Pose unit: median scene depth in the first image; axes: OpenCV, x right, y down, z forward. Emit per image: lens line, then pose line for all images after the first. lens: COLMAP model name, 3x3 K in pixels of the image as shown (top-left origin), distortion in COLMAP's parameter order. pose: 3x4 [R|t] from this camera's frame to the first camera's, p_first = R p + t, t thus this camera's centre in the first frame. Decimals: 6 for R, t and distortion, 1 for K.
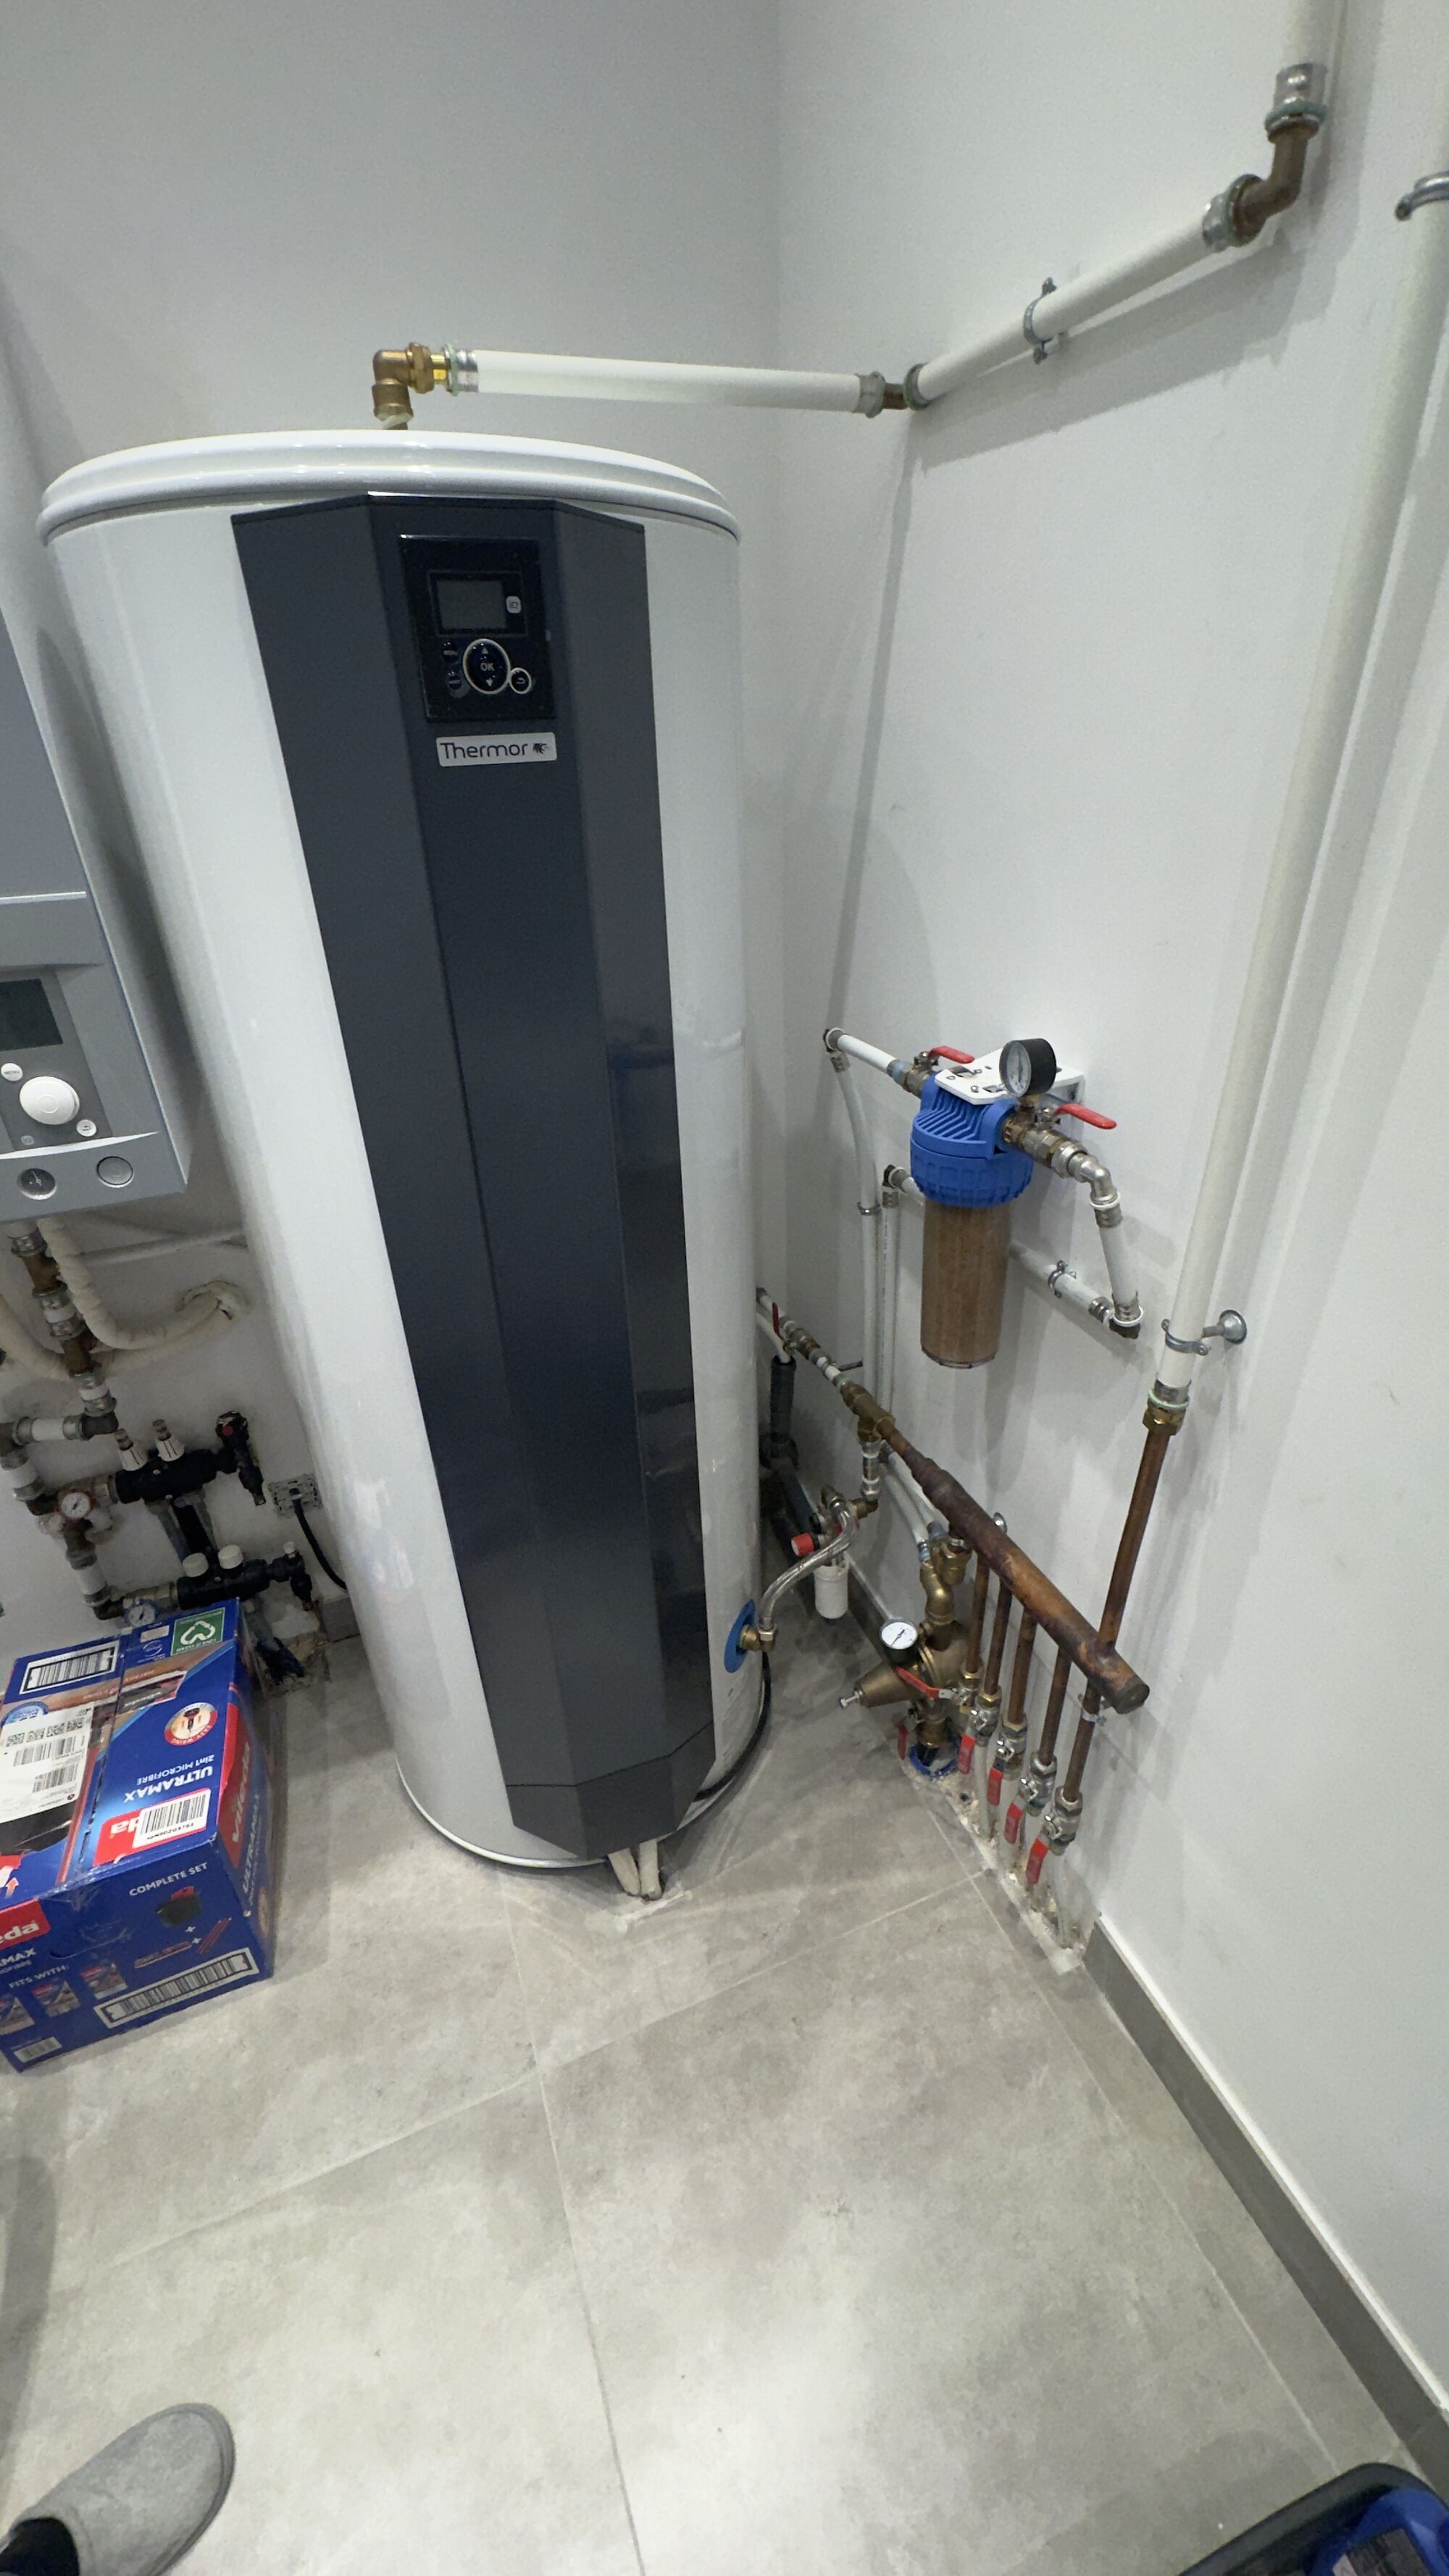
lens RADIAL K [[1034.4, 0, 730.6], [0, 1034.4, 1282.6], [0, 0, 1]] dist [-0.000020, 0.000477]
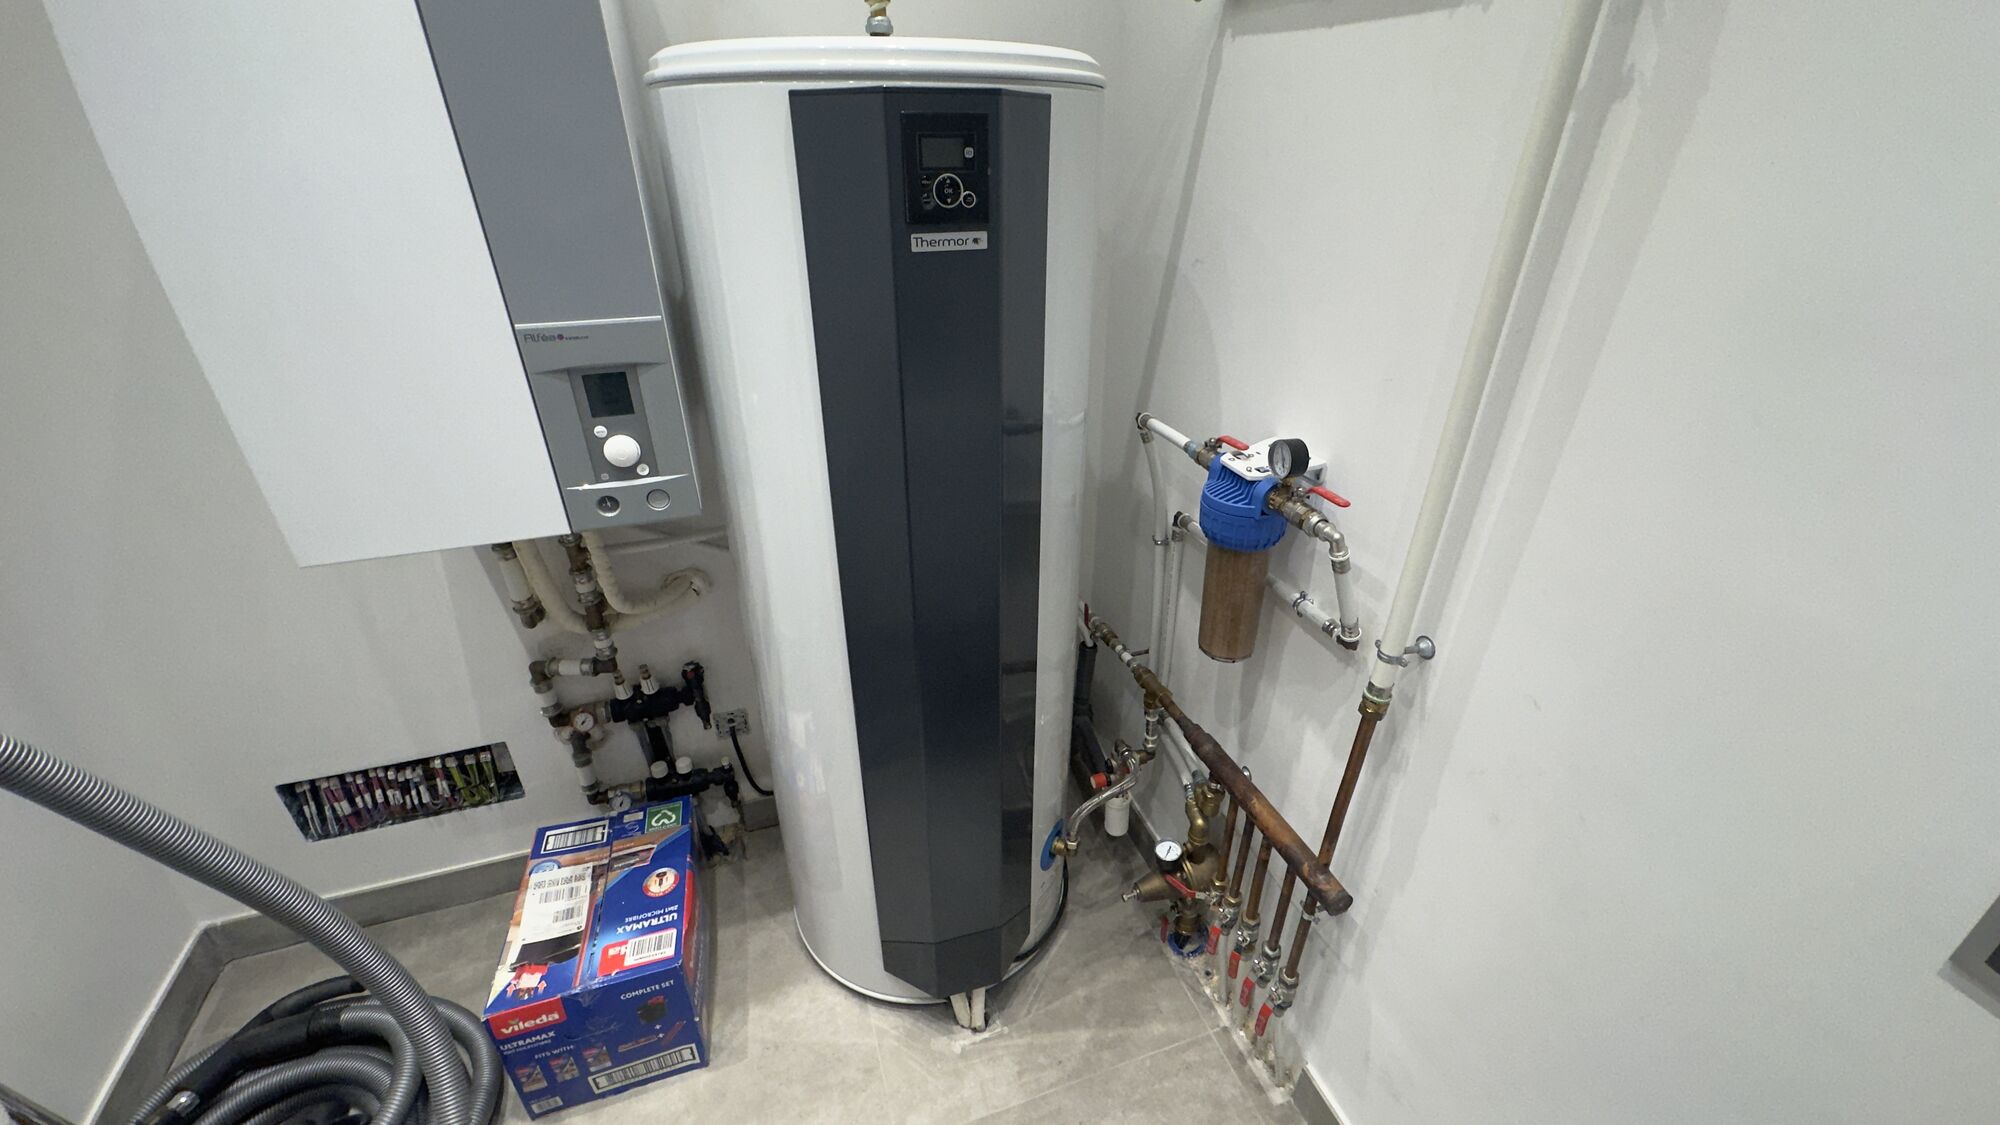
lens RADIAL K [[803.1, 0, 1000.0], [0, 803.1, 562.5], [0, 0, 1]] dist [-0.000020, 0.000477]
pose [[0.998153, 0.051261, -0.032617, -0.049181], [-0.051653, 0.998601, -0.011311, -0.021448], [0.031991, 0.012975, 0.999404, -0.089673]]
